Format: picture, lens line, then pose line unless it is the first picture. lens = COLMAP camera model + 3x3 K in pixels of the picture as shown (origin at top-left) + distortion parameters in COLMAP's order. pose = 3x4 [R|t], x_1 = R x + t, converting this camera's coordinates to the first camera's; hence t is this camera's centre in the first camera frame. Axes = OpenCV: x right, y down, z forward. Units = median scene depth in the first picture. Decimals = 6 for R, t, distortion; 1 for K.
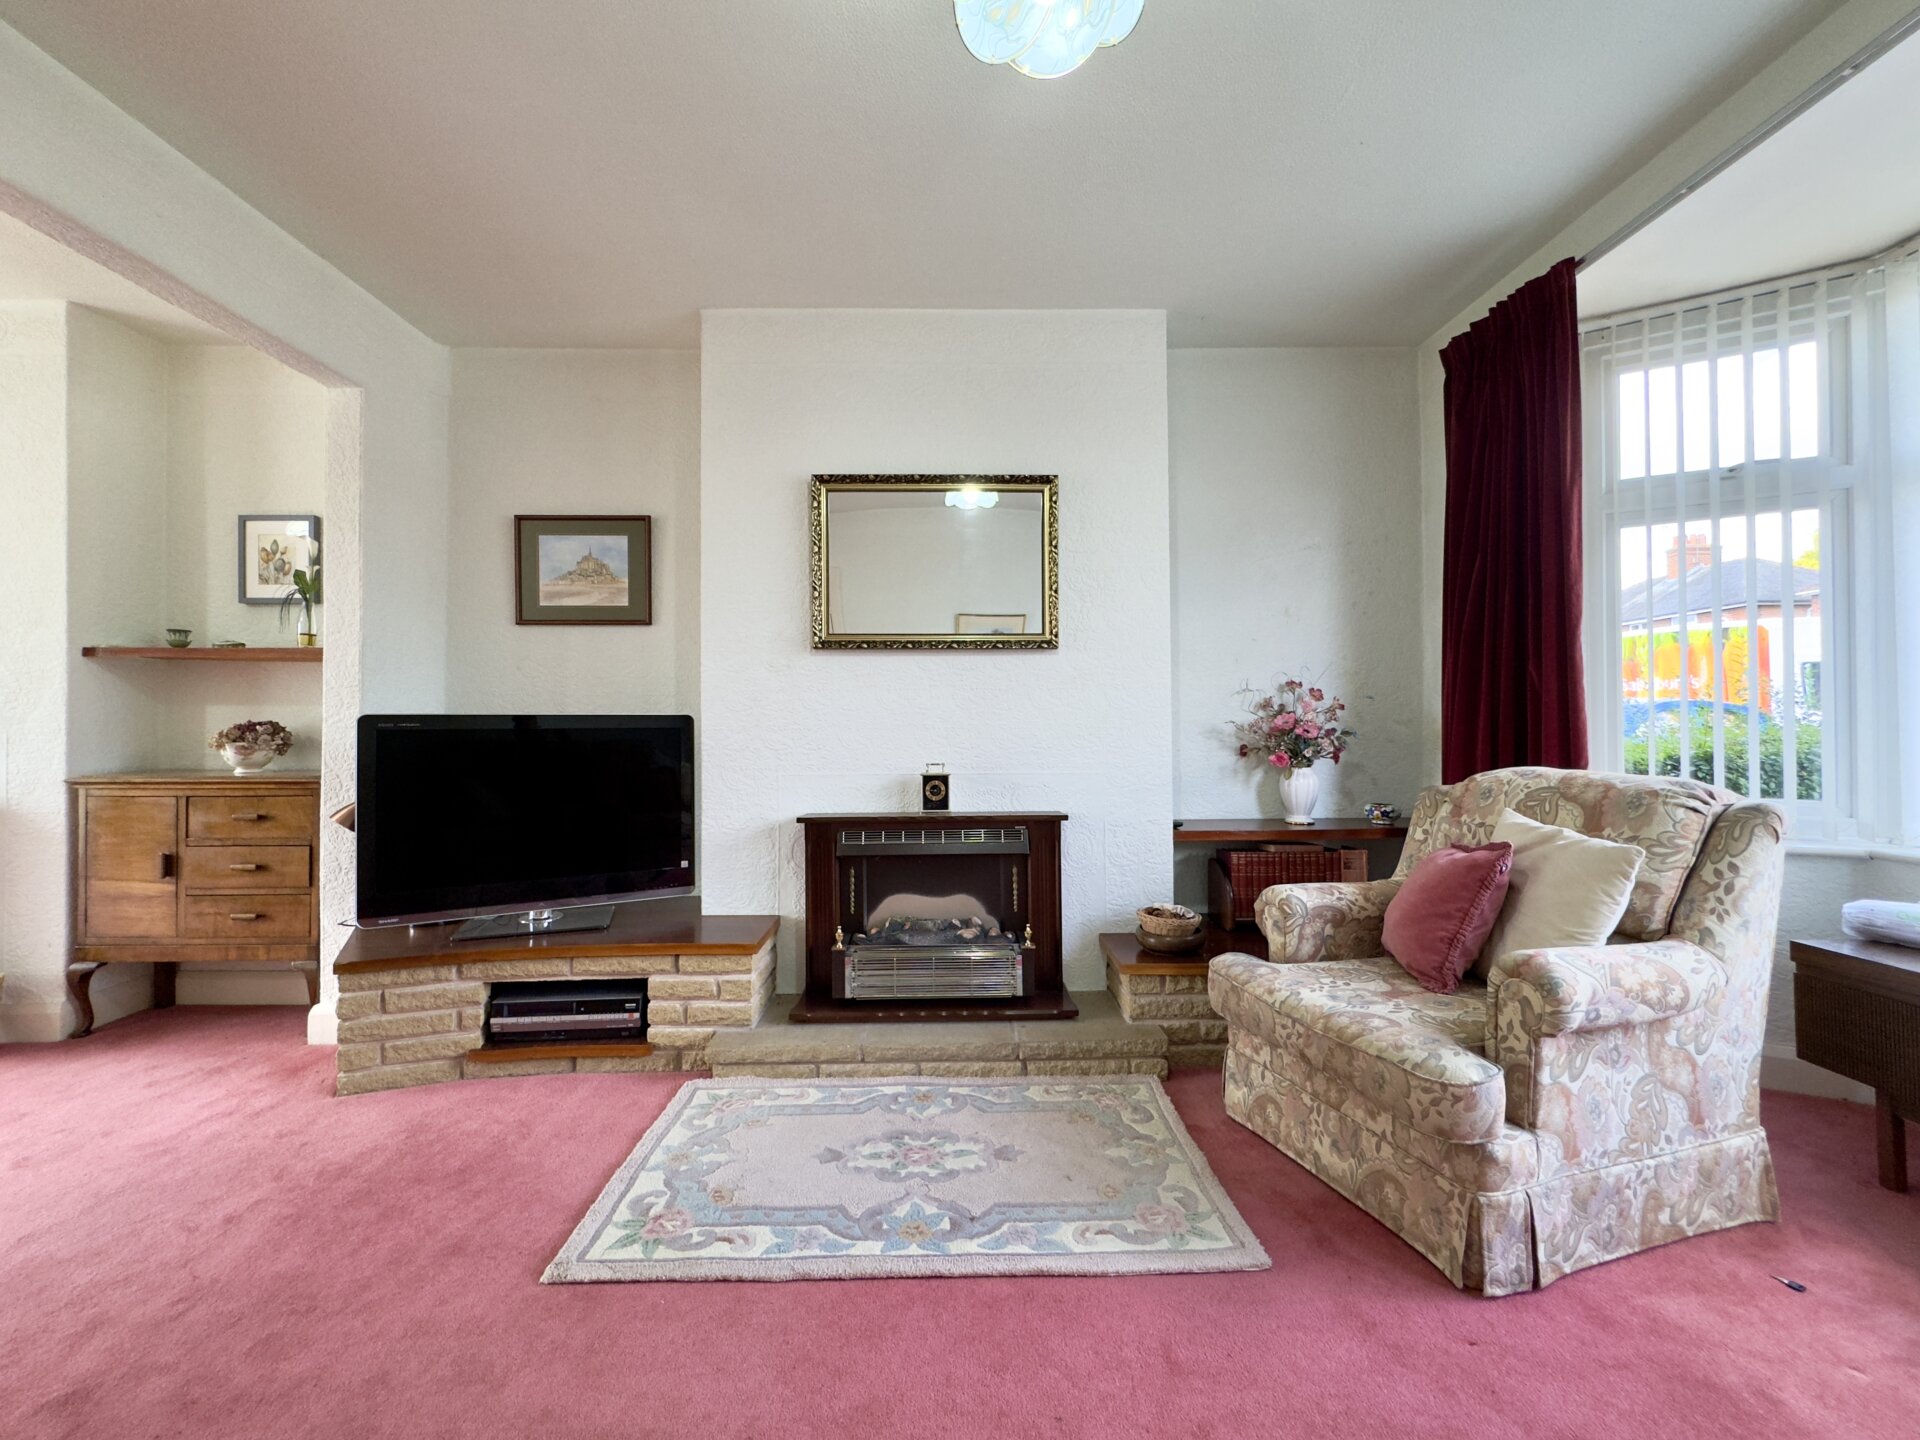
lens RADIAL K [[770.7, 0, 959.8], [0, 770.7, 716.4], [0, 0, 1]] dist [-0.001716, -0.000127]
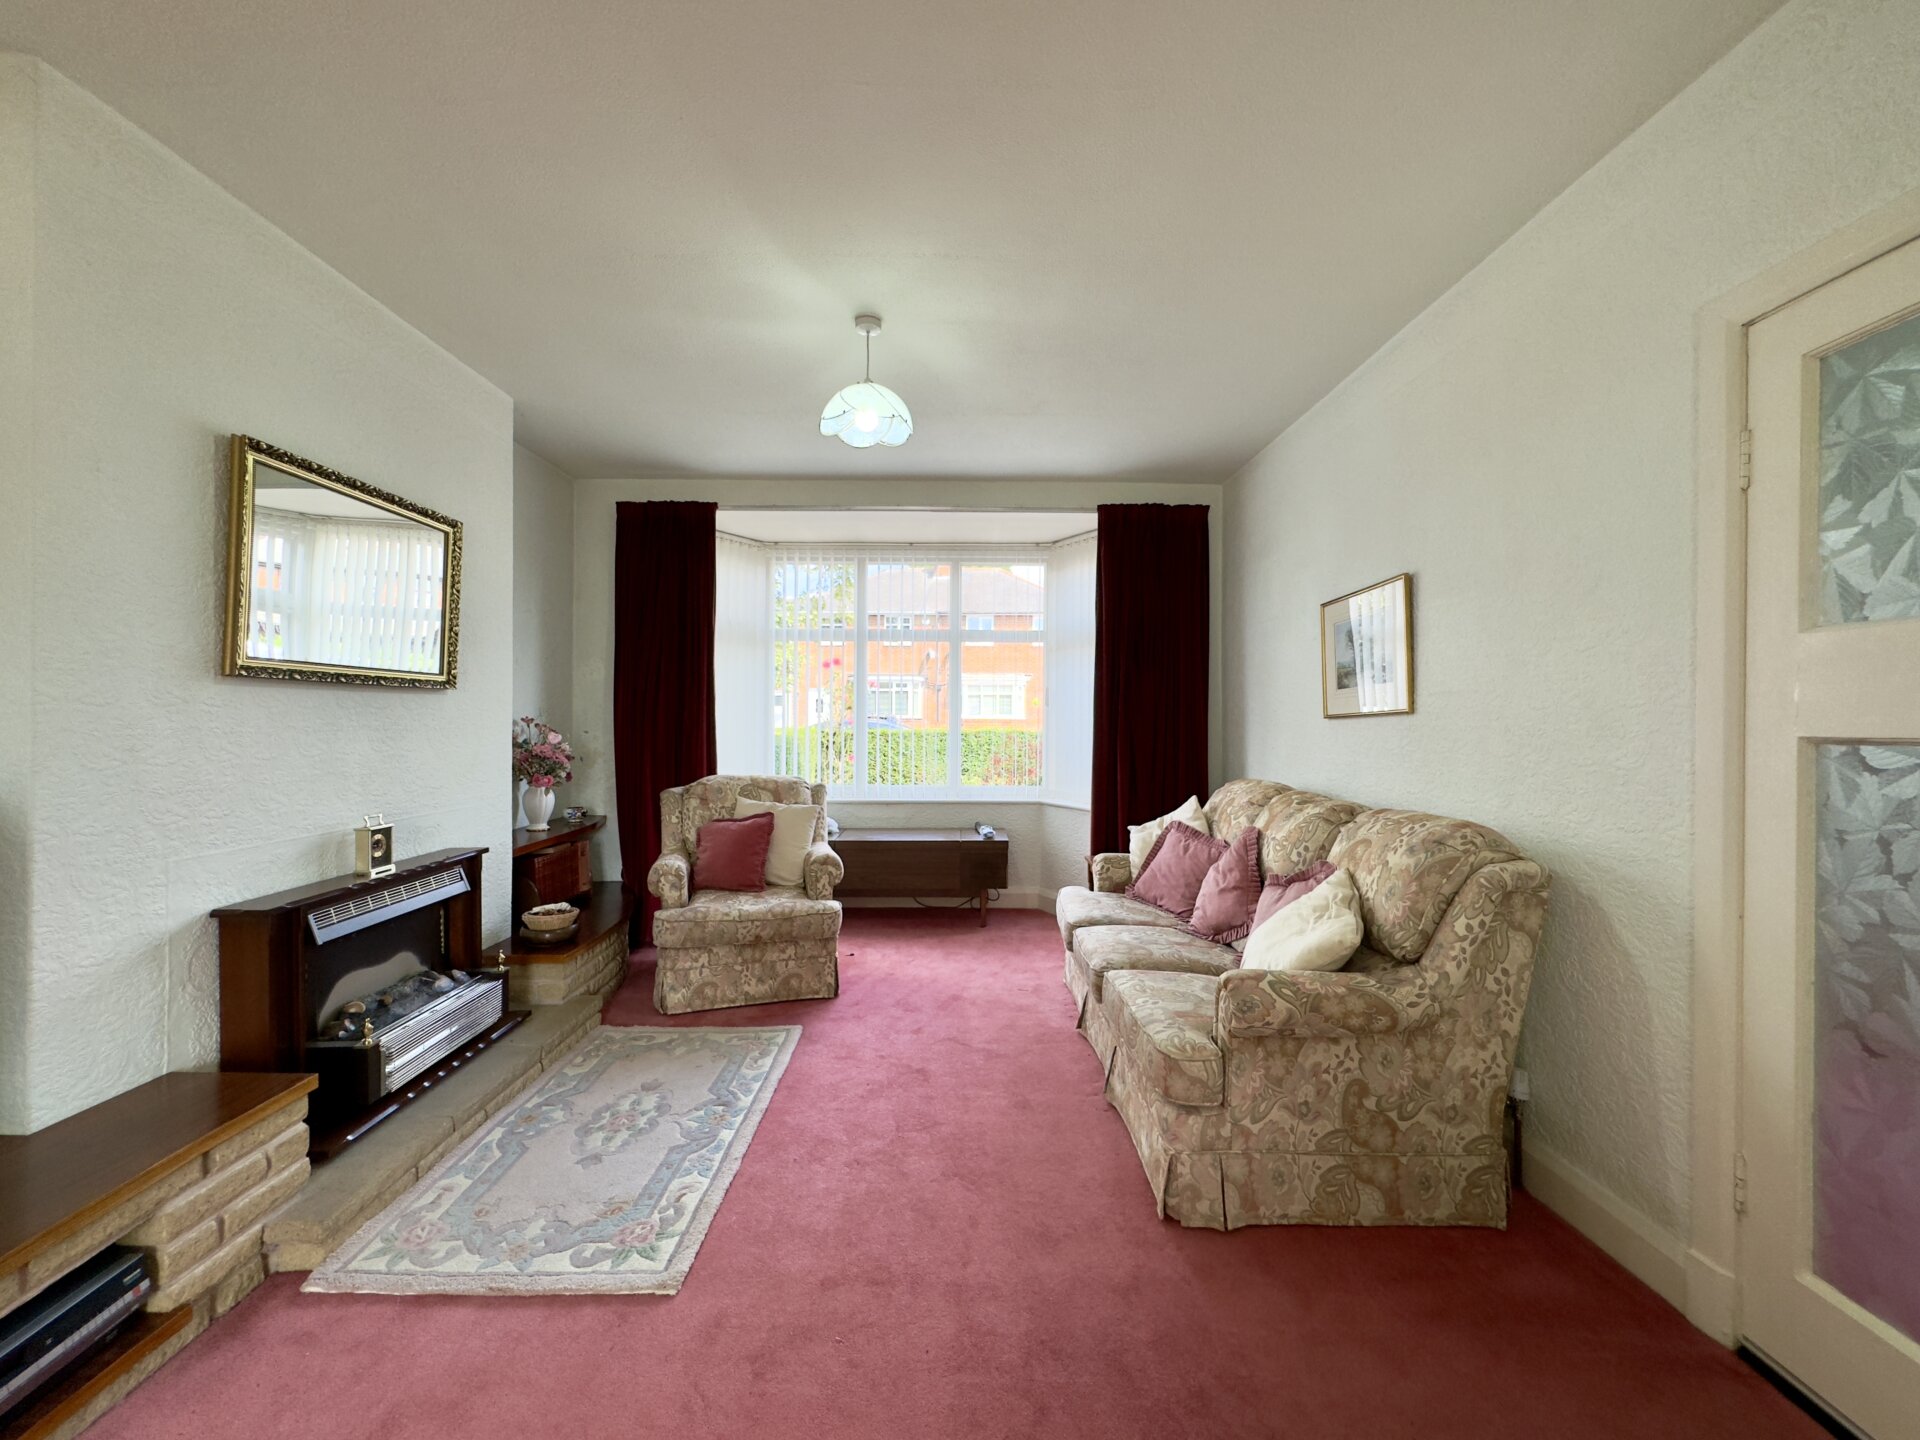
lens RADIAL K [[770.7, 0, 958.1], [0, 770.7, 718.6], [0, 0, 1]] dist [-0.001716, -0.000127]
pose [[0.005974, 0.005248, 0.999968, -1.064884], [-0.018931, 0.999808, -0.005135, -0.067512], [-0.999803, -0.018900, 0.006072, 0.381853]]
